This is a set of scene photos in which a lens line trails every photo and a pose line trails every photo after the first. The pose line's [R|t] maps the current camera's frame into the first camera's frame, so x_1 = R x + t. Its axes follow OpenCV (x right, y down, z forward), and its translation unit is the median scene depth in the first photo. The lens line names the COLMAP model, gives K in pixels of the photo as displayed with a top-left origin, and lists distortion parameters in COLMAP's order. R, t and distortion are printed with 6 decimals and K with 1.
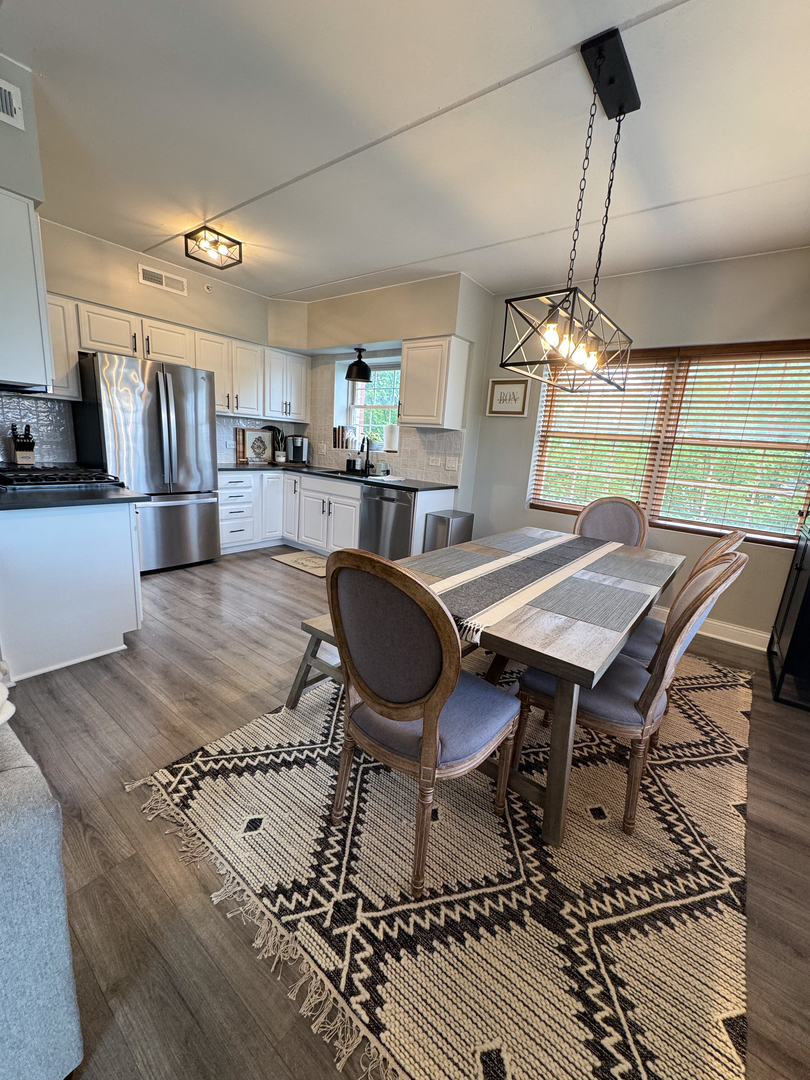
lens RADIAL K [[433.6, 0, 404.1], [0, 433.6, 539.5], [0, 0, 1]] dist [0.000351, 0.000578]
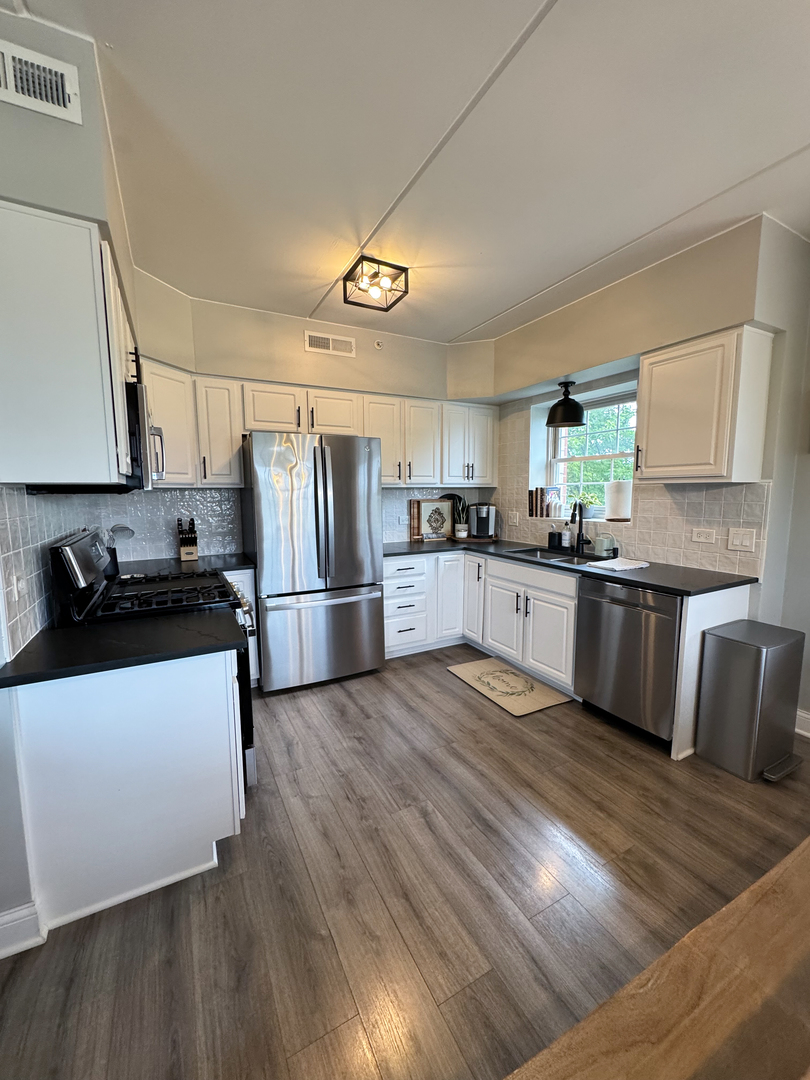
lens RADIAL K [[433.6, 0, 406.1], [0, 433.6, 539.0], [0, 0, 1]] dist [0.000351, 0.000578]
pose [[0.913014, -0.029524, -0.406859, -0.062068], [-0.020816, 0.992706, -0.118748, -0.092758], [0.407397, 0.116888, 0.905740, 0.275095]]
